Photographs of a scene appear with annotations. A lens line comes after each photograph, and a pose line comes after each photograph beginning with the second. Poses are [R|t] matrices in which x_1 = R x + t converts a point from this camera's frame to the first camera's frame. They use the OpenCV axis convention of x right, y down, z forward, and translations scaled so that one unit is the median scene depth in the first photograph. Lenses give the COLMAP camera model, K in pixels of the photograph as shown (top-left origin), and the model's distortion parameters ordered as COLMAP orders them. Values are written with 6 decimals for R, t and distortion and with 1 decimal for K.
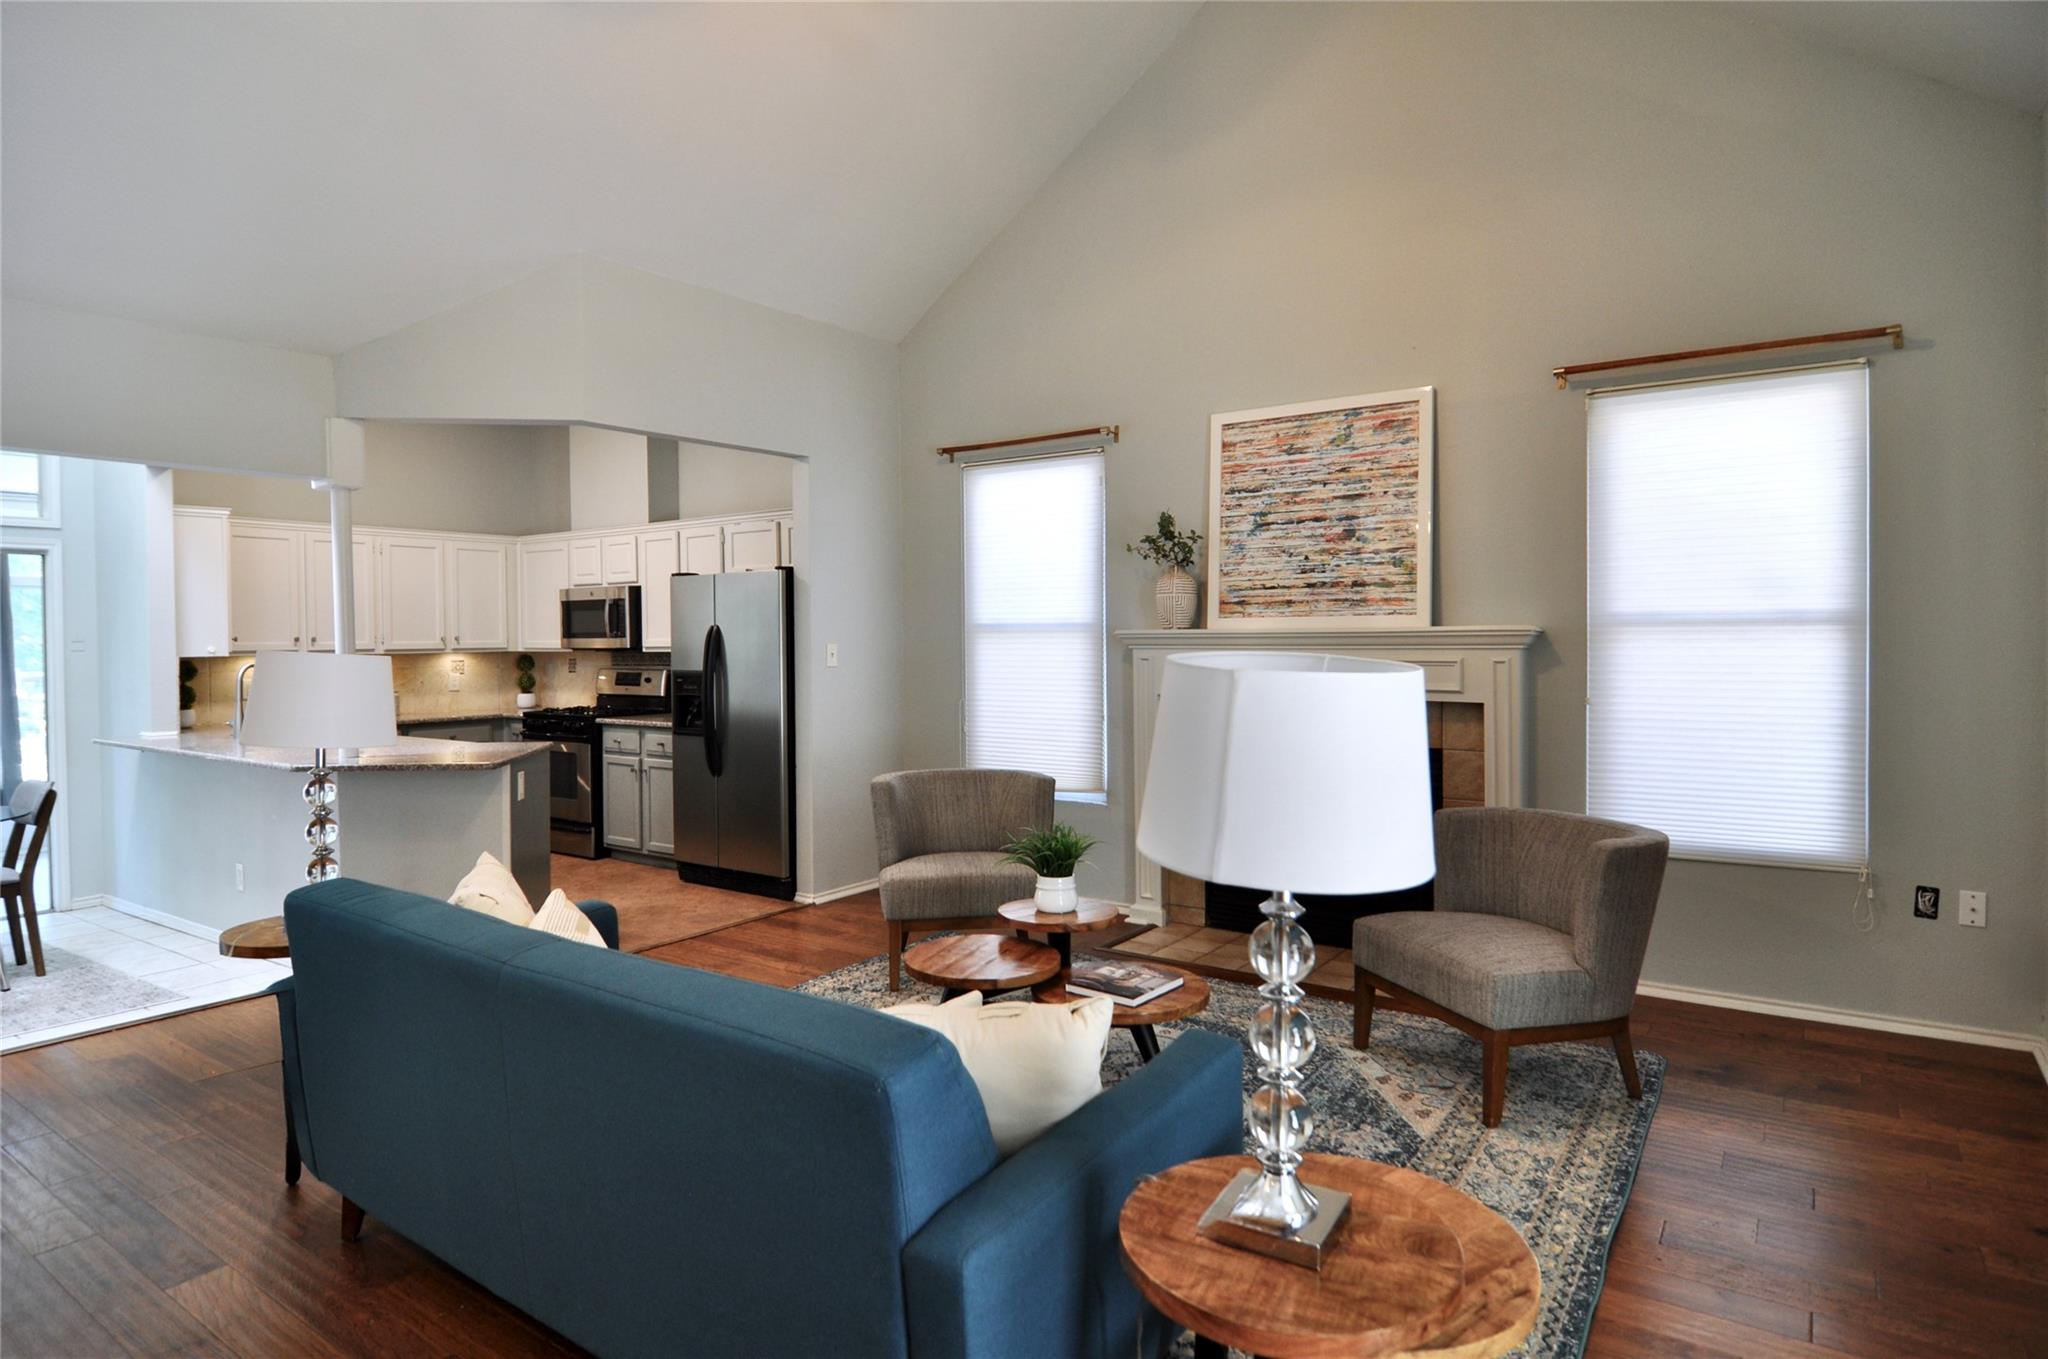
lens RADIAL K [[1127.8, 0, 1026.1], [0, 1127.8, 649.6], [0, 0, 1]] dist [-0.017368, -0.001540]
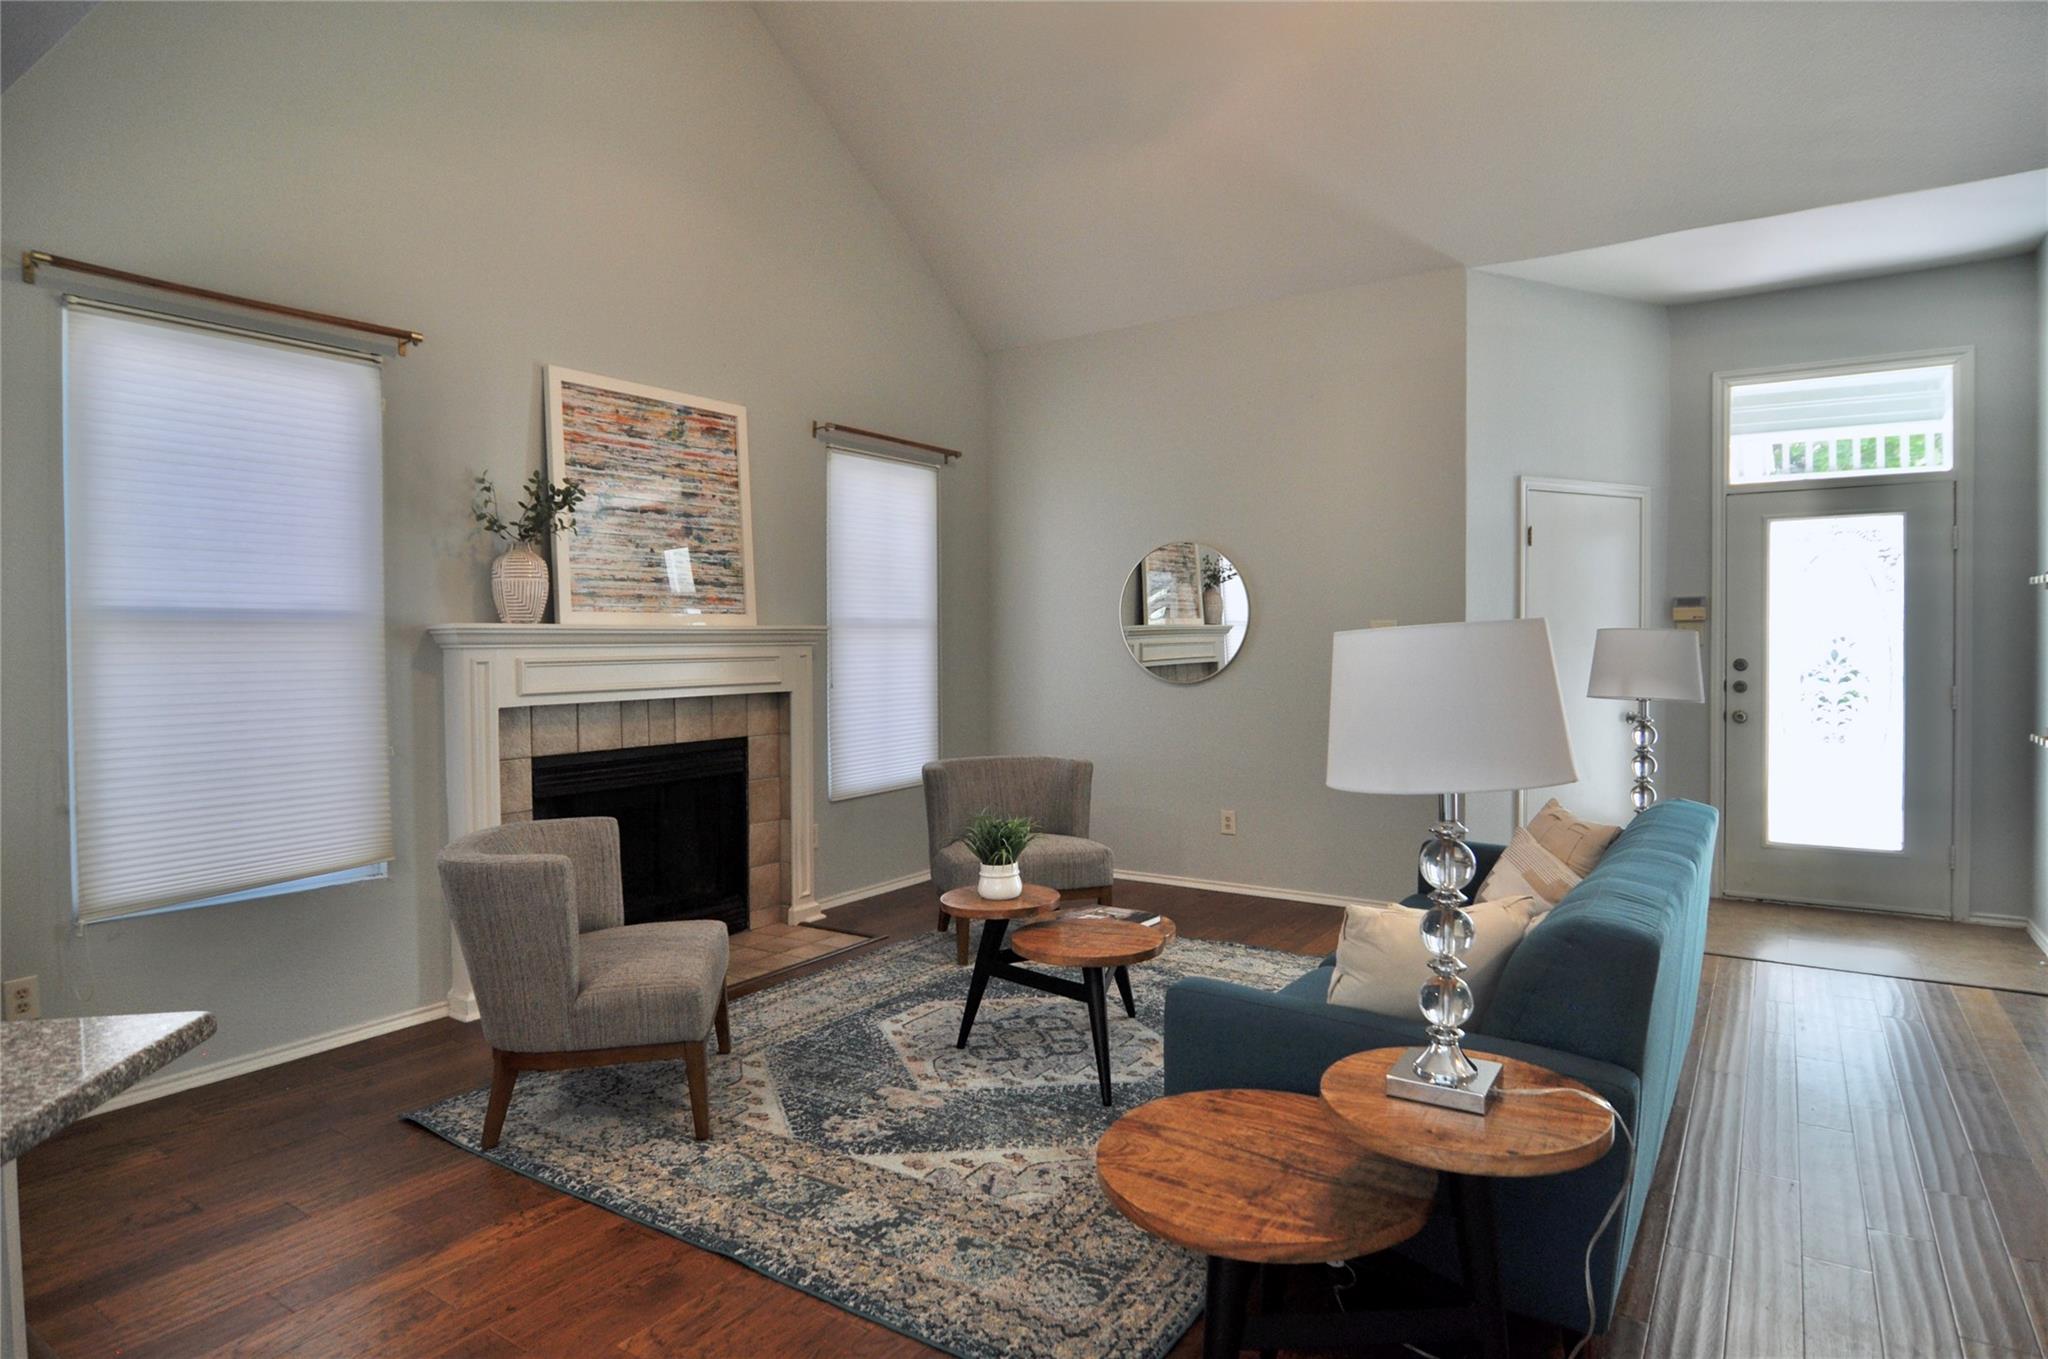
lens RADIAL K [[1127.8, 0, 1026.1], [0, 1127.8, 649.6], [0, 0, 1]] dist [-0.017368, -0.001540]
pose [[-0.016183, -0.004204, 0.999860, -0.711507], [0.015076, 0.999876, 0.004448, 0.002197], [-0.999755, 0.015145, -0.016118, 0.711990]]
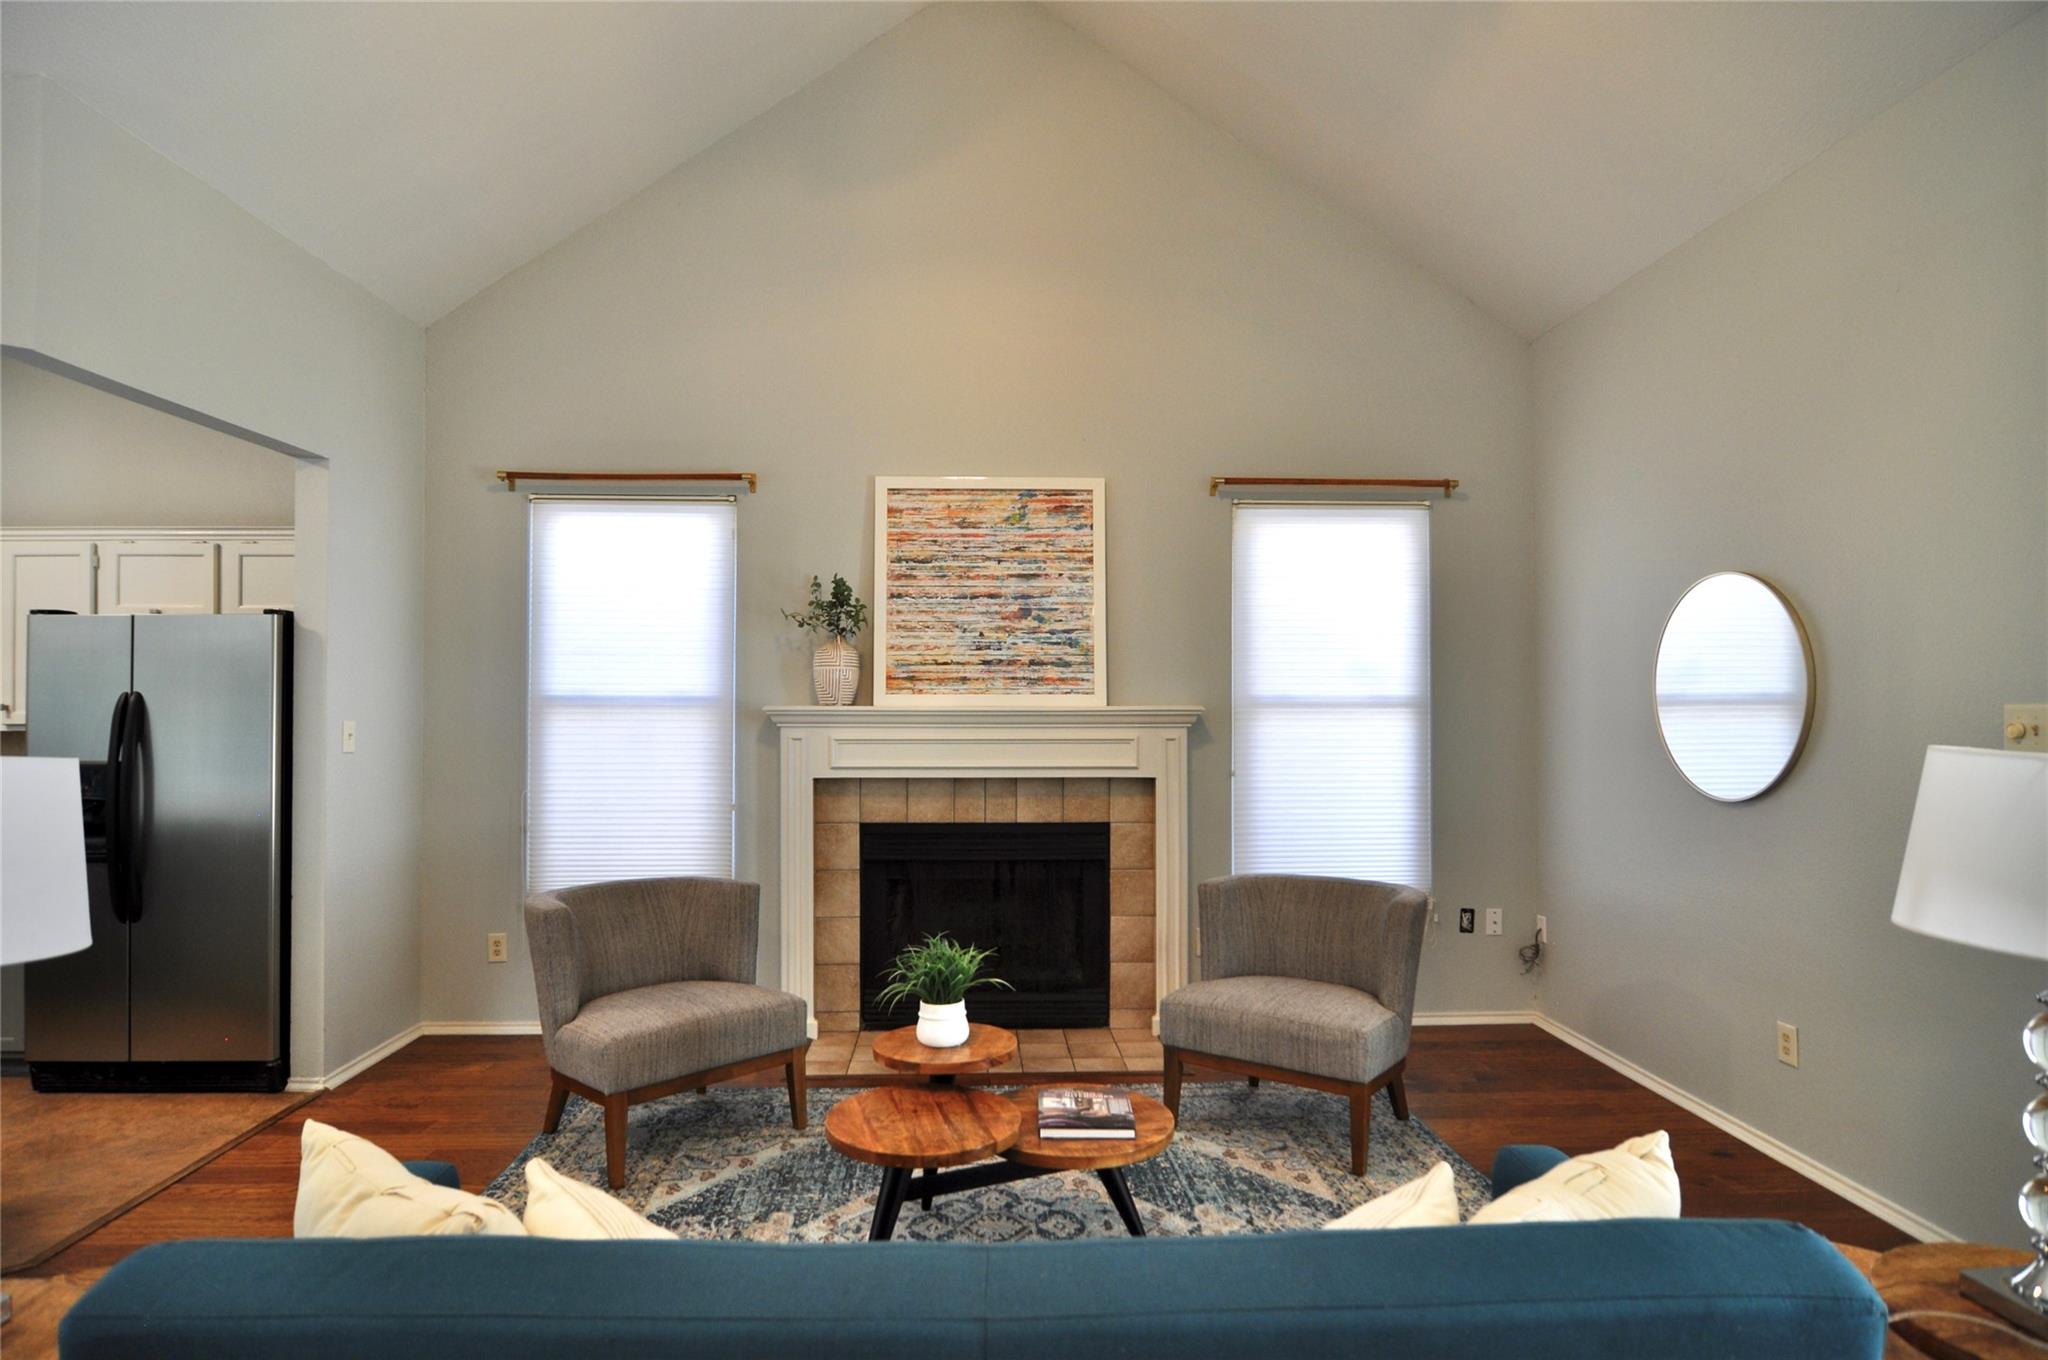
lens RADIAL K [[1106.5, 0, 1024.0], [0, 1106.5, 680.0], [0, 0, 1]] dist [-0.015206, -0.000905]
pose [[0.795184, 0.021965, 0.605970, -0.309547], [-0.000078, 0.999347, -0.036122, -0.006953], [-0.606368, 0.028676, 0.794667, 0.214827]]
